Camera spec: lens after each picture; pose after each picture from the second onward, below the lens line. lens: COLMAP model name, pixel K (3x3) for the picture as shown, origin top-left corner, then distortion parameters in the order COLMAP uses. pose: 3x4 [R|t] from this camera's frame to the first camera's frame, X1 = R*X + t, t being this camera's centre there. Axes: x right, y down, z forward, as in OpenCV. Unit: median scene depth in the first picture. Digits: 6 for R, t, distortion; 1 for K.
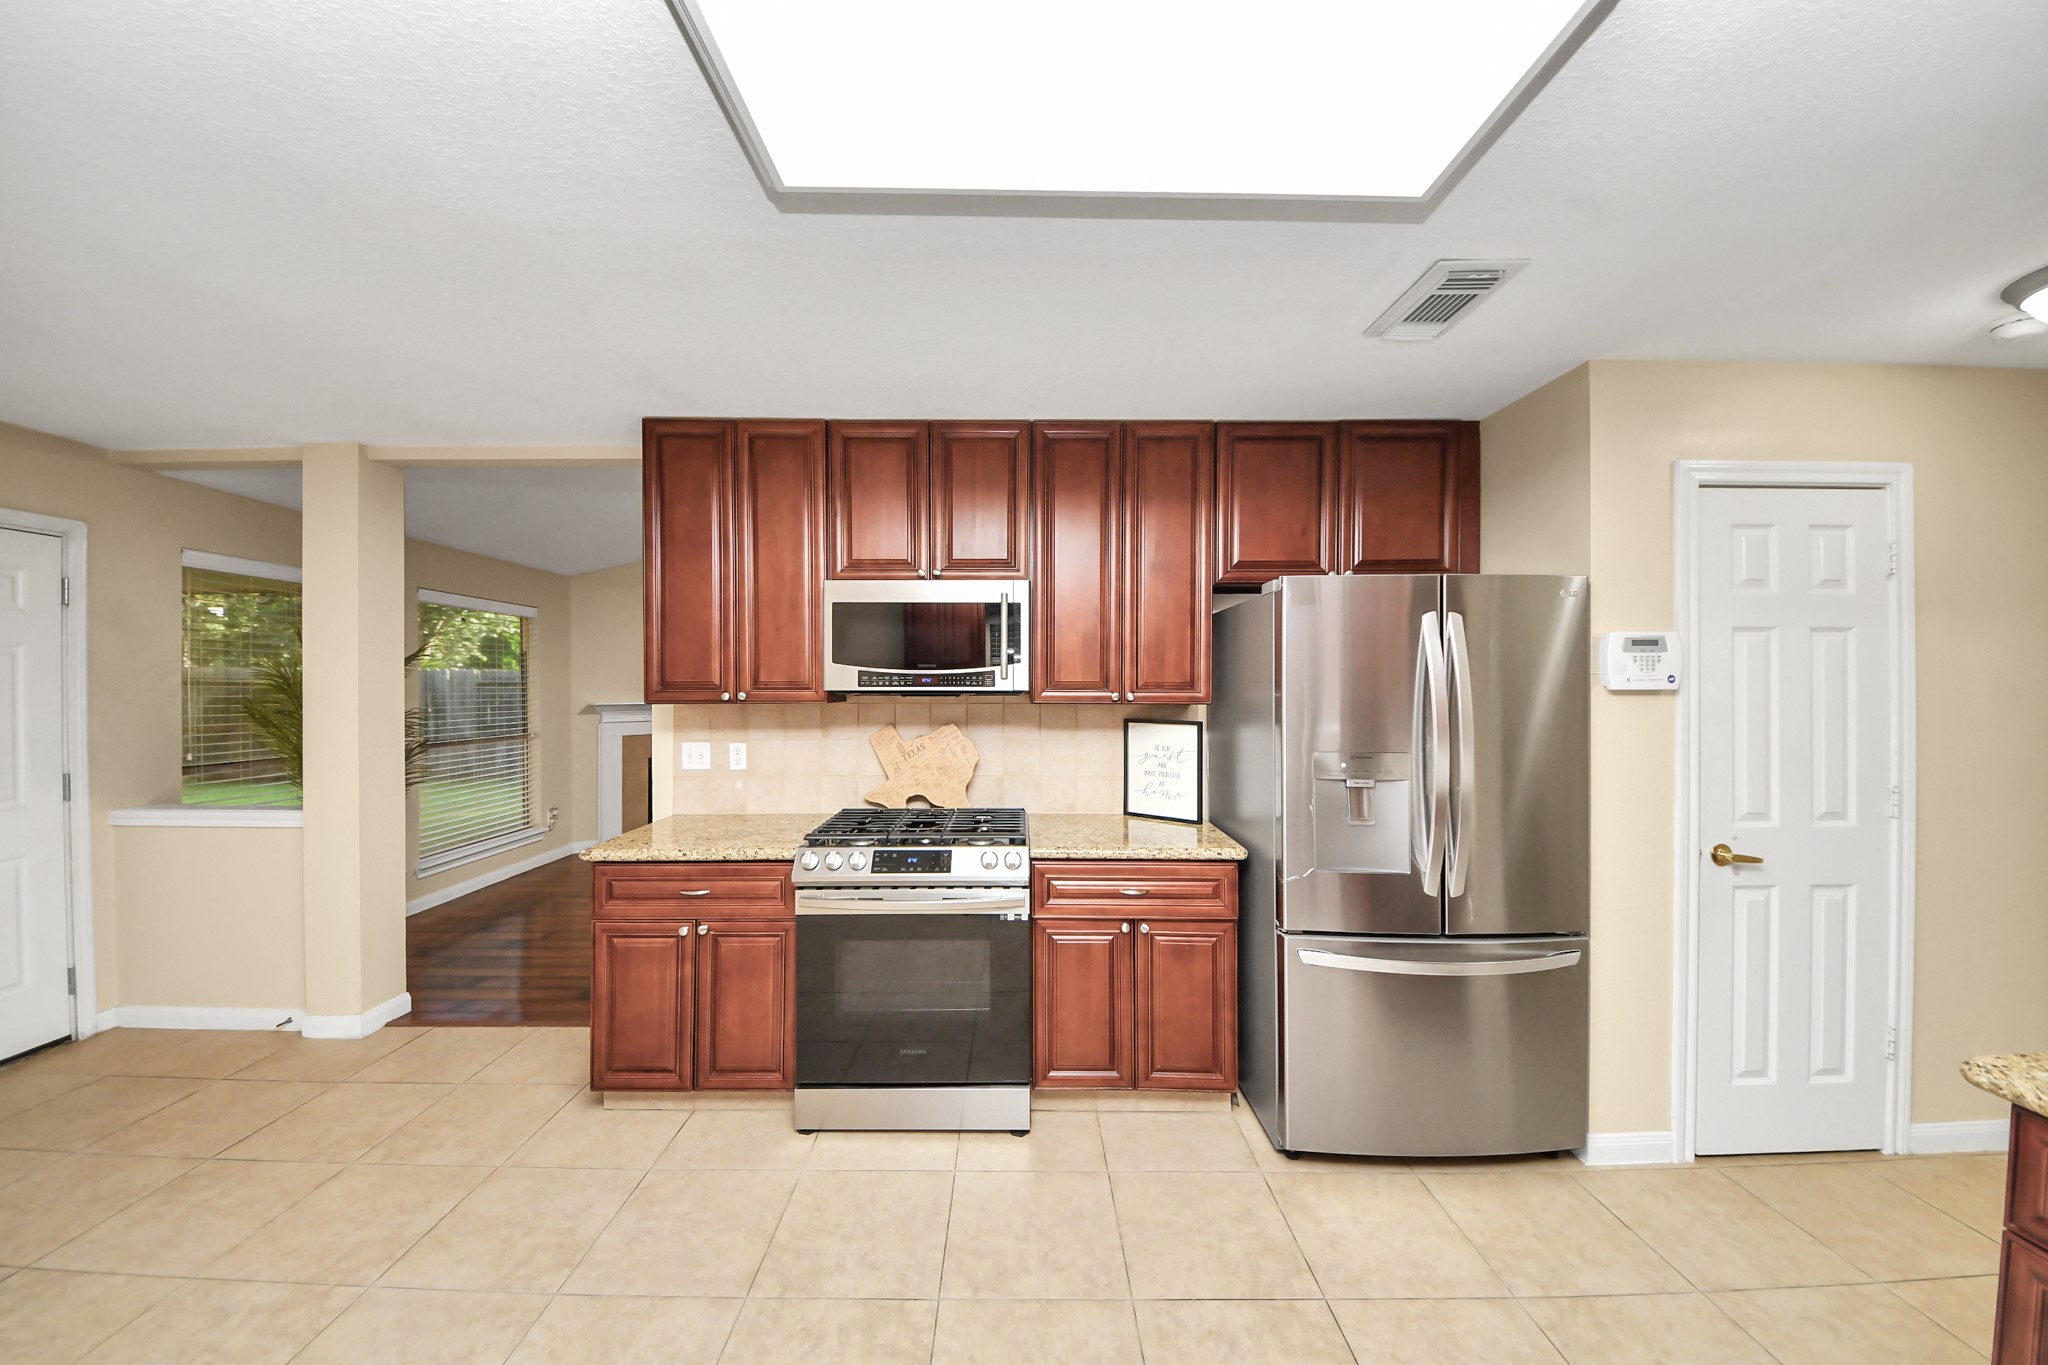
lens RADIAL K [[744.3, 0, 1024.0], [0, 744.3, 682.5], [0, 0, 1]] dist [0.000478, -0.006884]
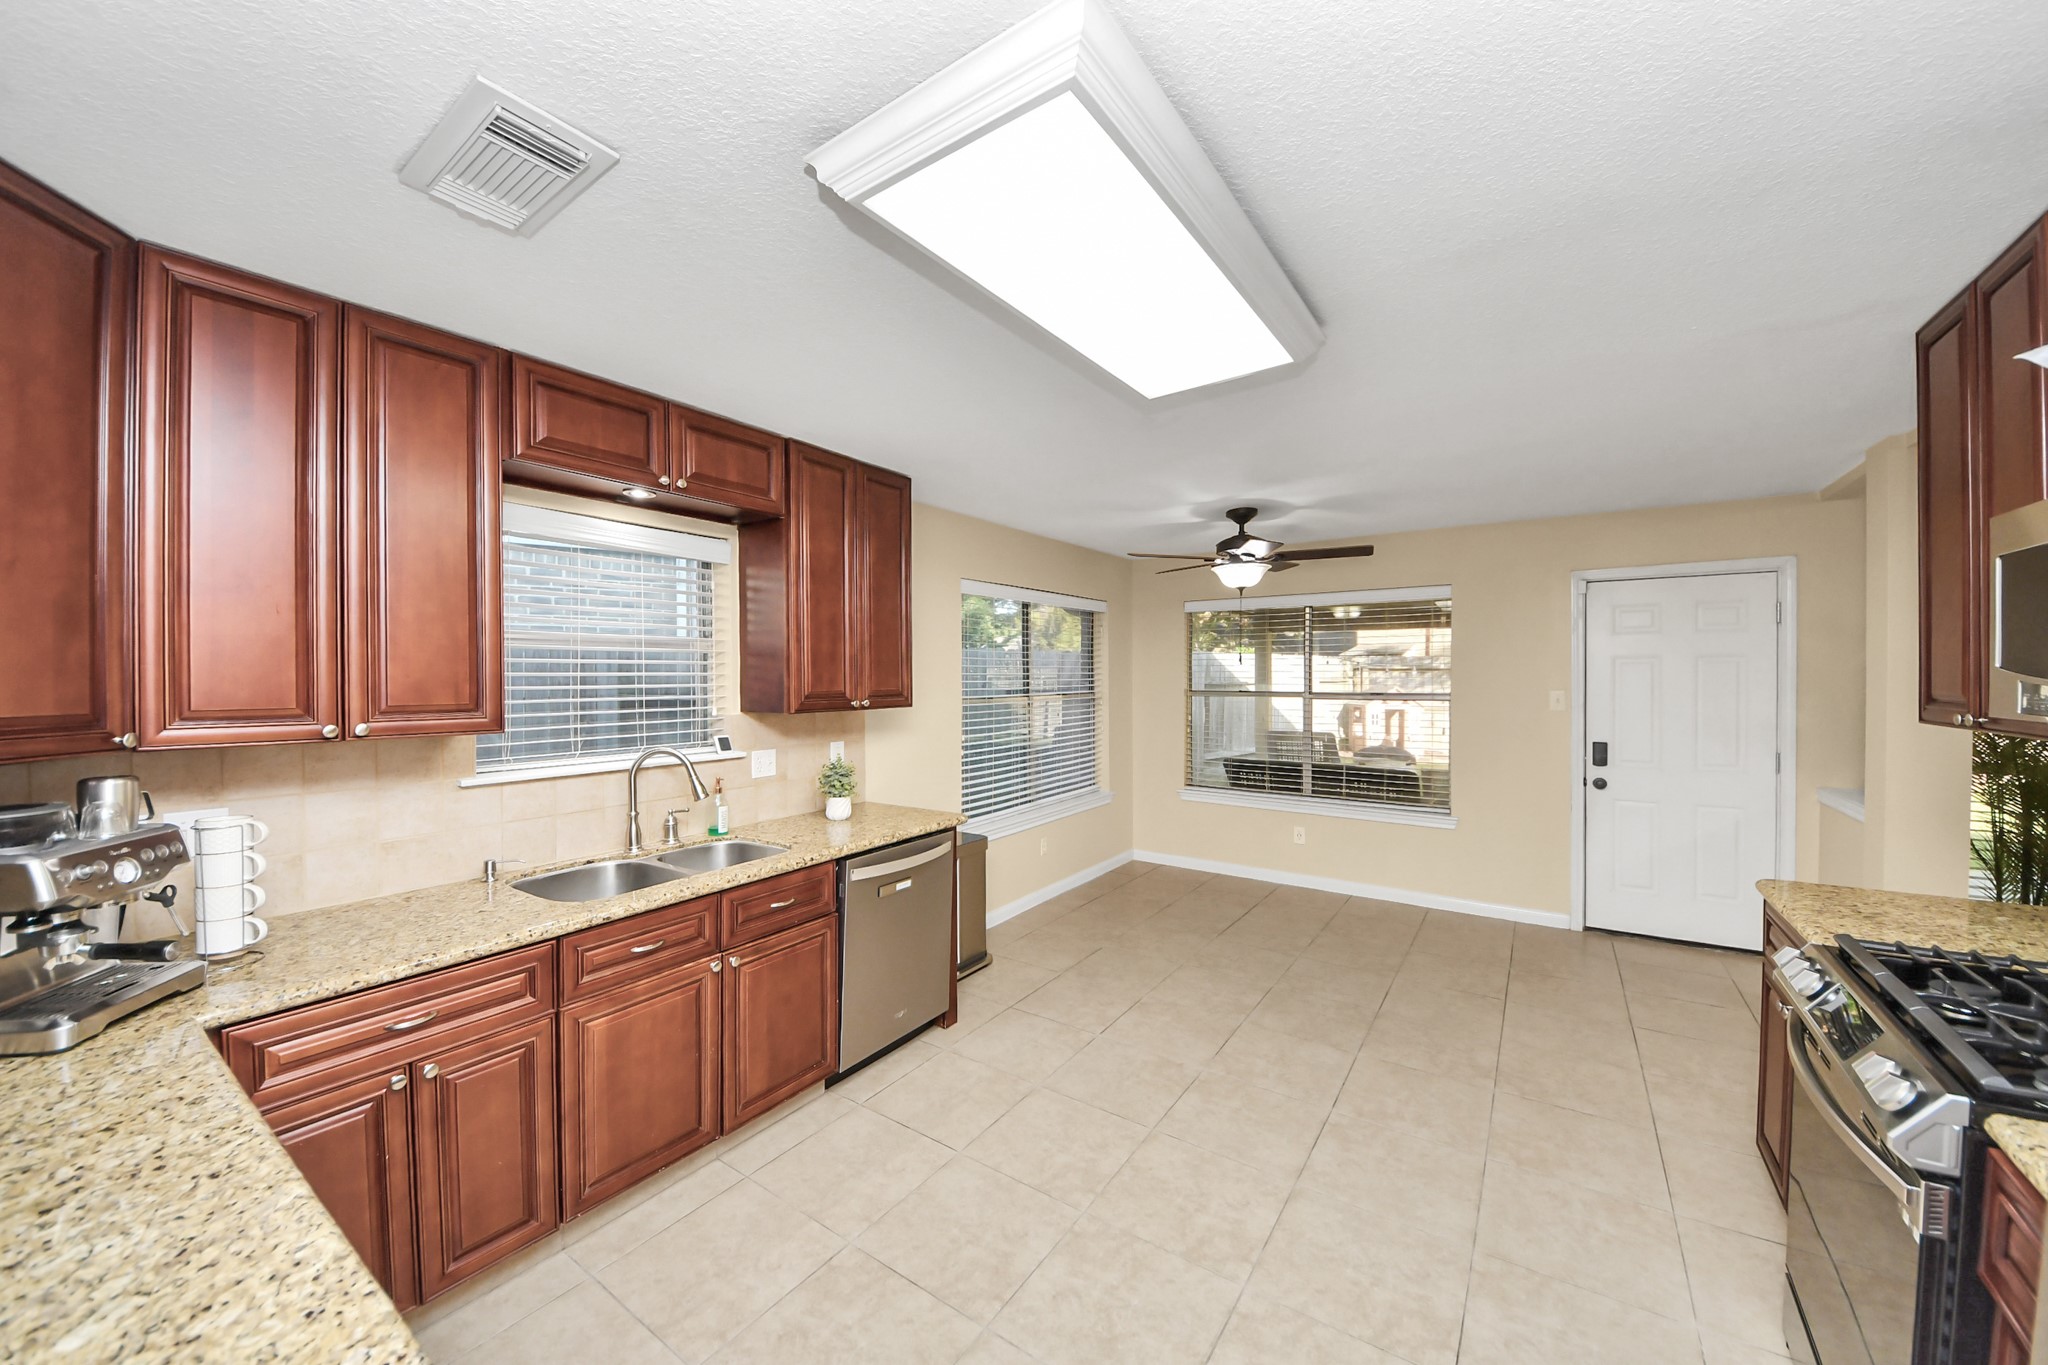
lens RADIAL K [[717.7, 0, 1024.0], [0, 717.7, 682.5], [0, 0, 1]] dist [0.000347, 0.000022]
pose [[-0.559510, 0.006138, -0.828801, 0.503206], [0.004011, 0.999981, 0.004697, -0.012234], [0.828814, -0.000697, -0.559524, 0.606421]]
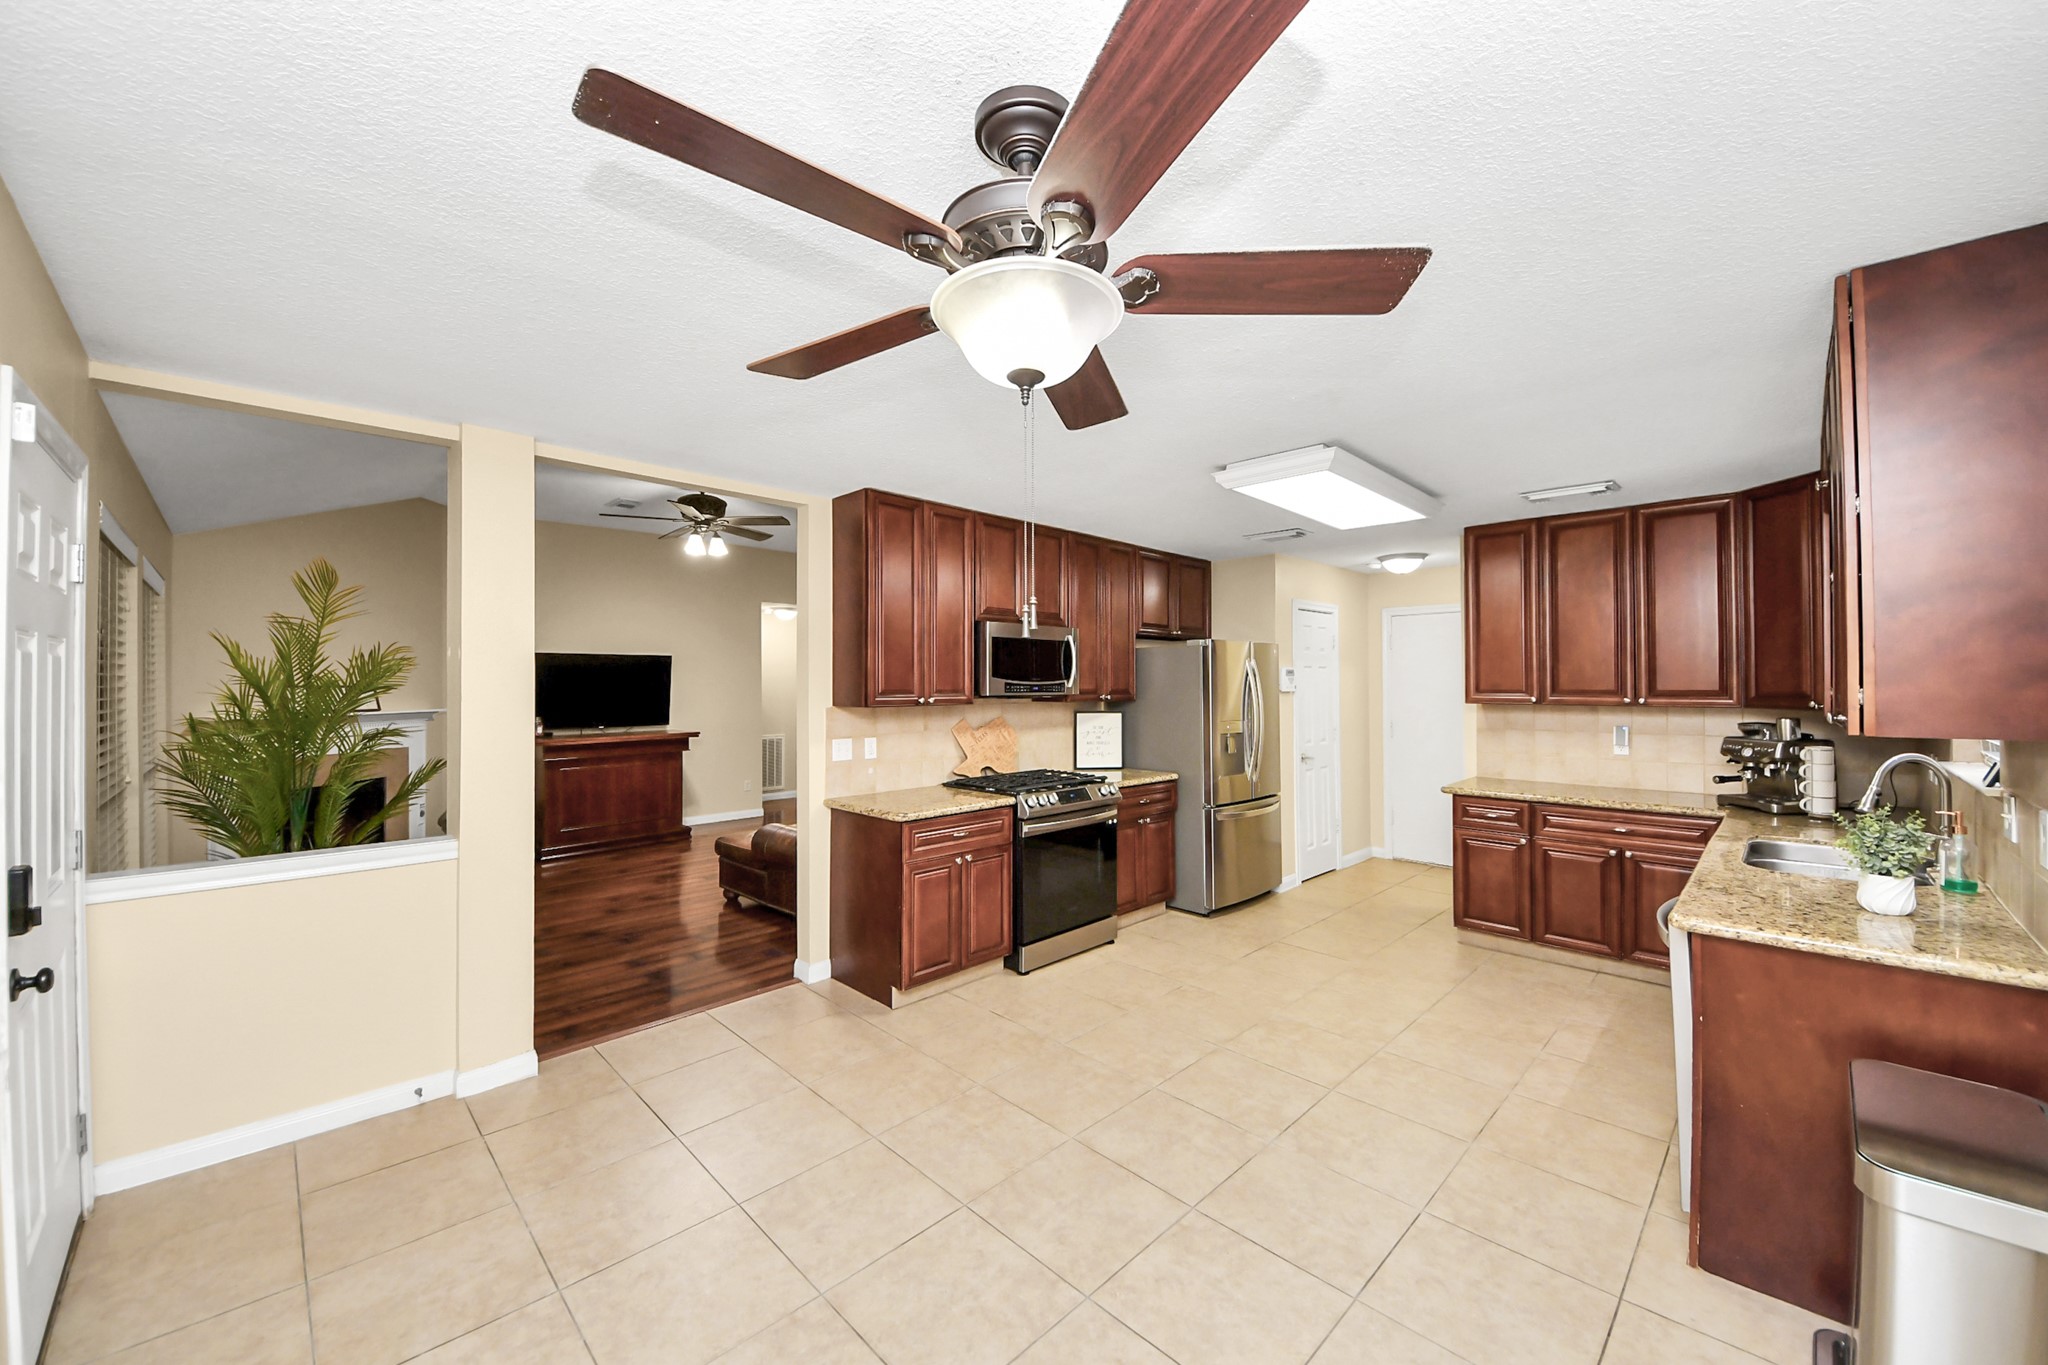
lens RADIAL K [[777.0, 0, 1004.2], [0, 777.0, 676.0], [0, 0, 1]] dist [0.031243, -0.034043]
pose [[0.711588, 0.006917, 0.702563, -1.176492], [0.001405, 0.999936, -0.011268, -0.009737], [-0.702595, 0.009005, 0.711533, -0.115756]]
